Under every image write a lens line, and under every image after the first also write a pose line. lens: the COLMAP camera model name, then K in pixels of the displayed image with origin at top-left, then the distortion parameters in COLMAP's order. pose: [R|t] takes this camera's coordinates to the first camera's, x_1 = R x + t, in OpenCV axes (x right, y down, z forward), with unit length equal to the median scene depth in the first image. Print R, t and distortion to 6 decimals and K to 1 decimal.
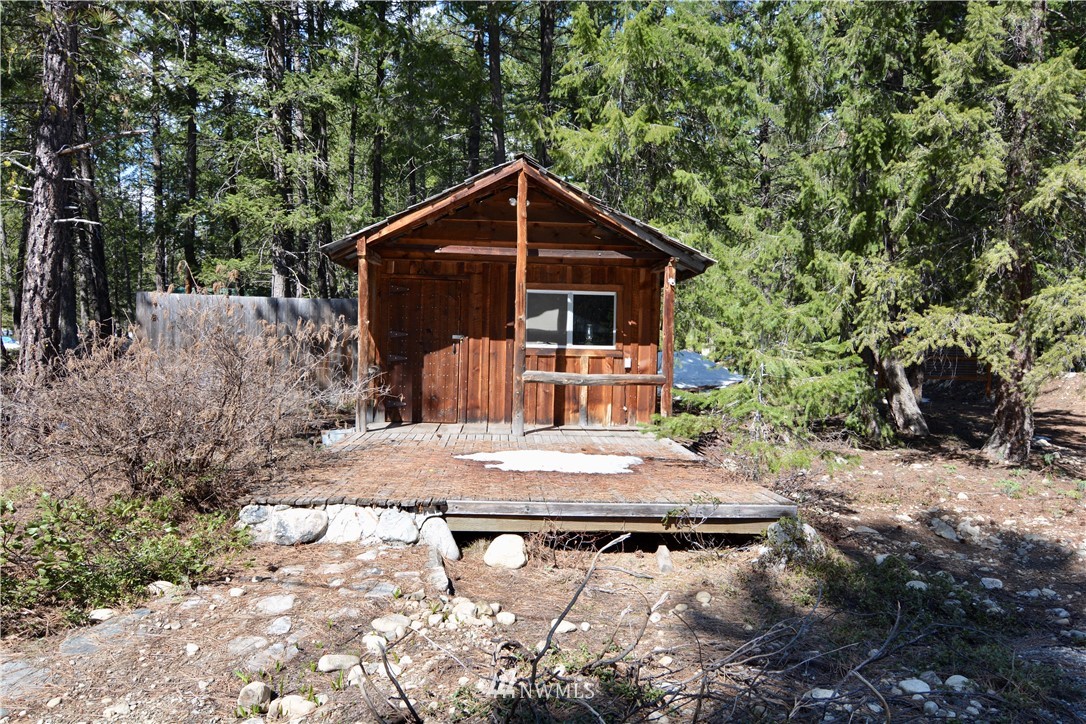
lens RADIAL K [[725.5, 0, 542.8], [0, 725.5, 362.3], [0, 0, 1]] dist [-0.011985, -0.005810]
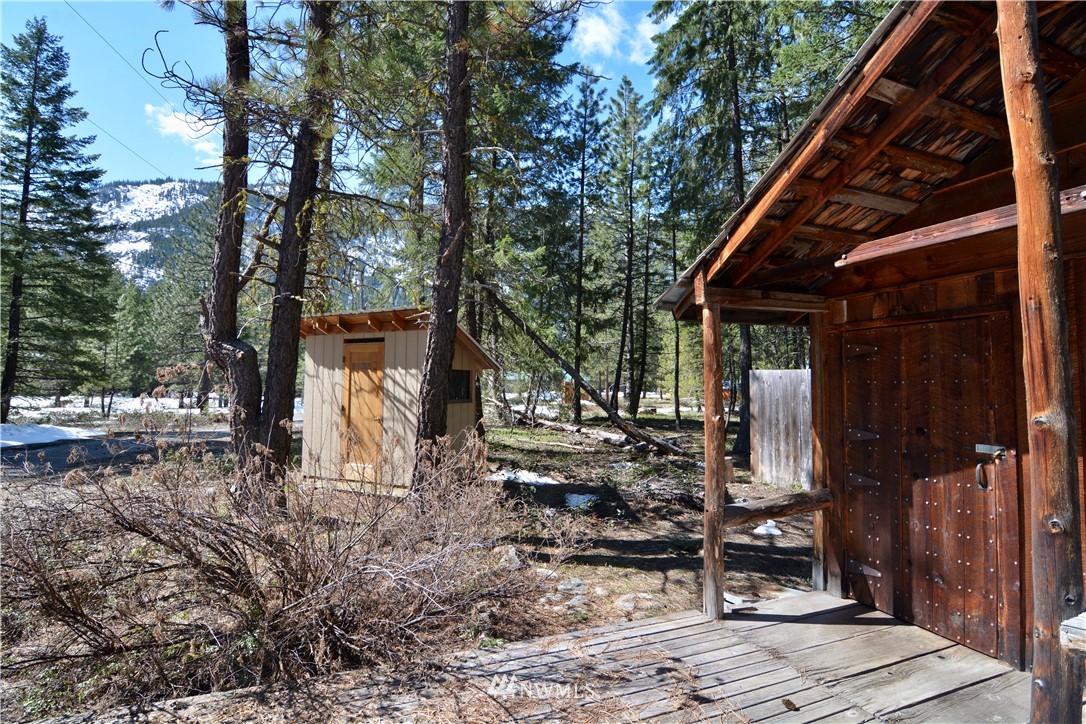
lens RADIAL K [[524.8, 0, 538.0], [0, 524.8, 359.0], [0, 0, 1]] dist [-0.023736, -0.002779]
pose [[0.295846, -0.071004, -0.952593, 0.106598], [-0.016157, 0.996719, -0.079311, -0.067500], [0.955099, 0.038855, 0.293728, 0.751002]]
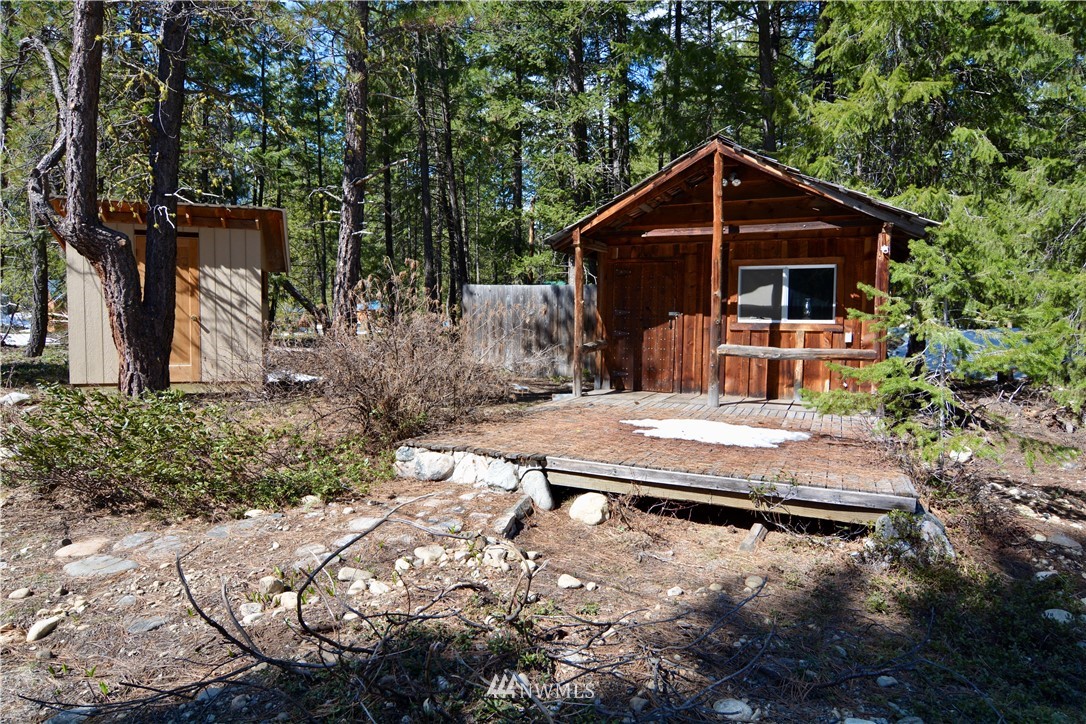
lens RADIAL K [[632.0, 0, 545.1], [0, 632.0, 362.2], [0, 0, 1]] dist [-0.003180, -0.017400]
pose [[0.881270, 0.016949, -0.472310, 0.184352], [-0.001362, 0.999444, 0.033324, 0.007216], [0.472612, -0.028724, 0.880803, 0.082272]]
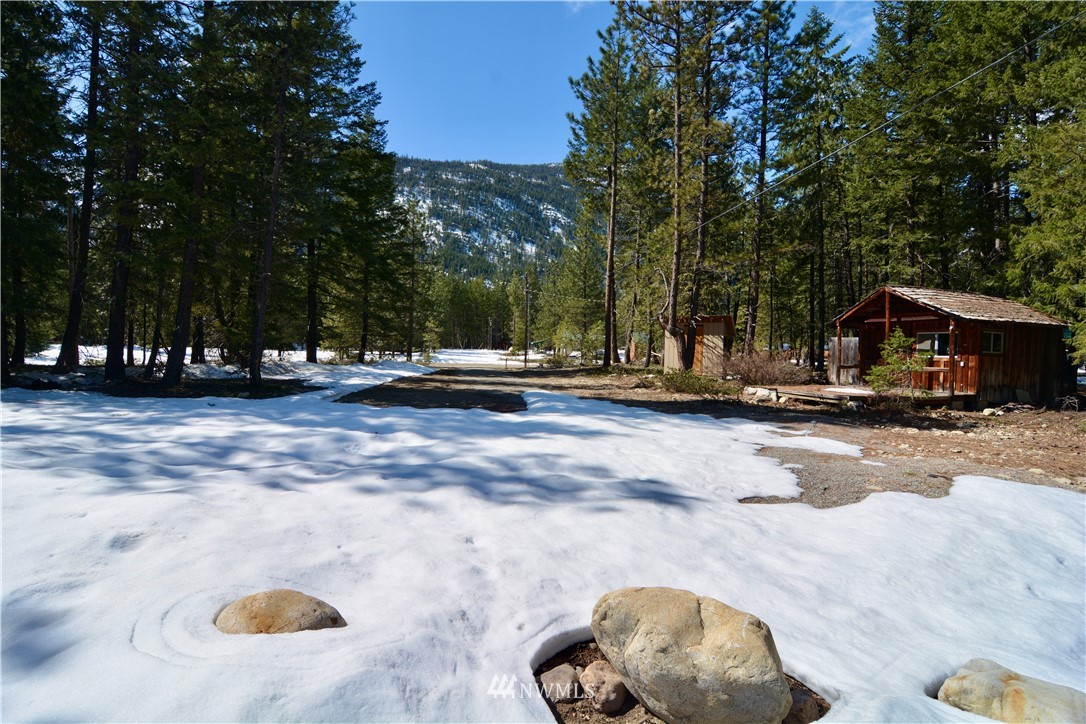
lens RADIAL K [[524.8, 0, 538.6], [0, 524.8, 361.1], [0, 0, 1]] dist [-0.023736, -0.002779]
pose [[0.265132, 0.007606, -0.964182, 1.473094], [-0.031249, 0.999511, -0.000708, 0.039289], [0.963706, 0.030317, 0.265240, -0.732254]]
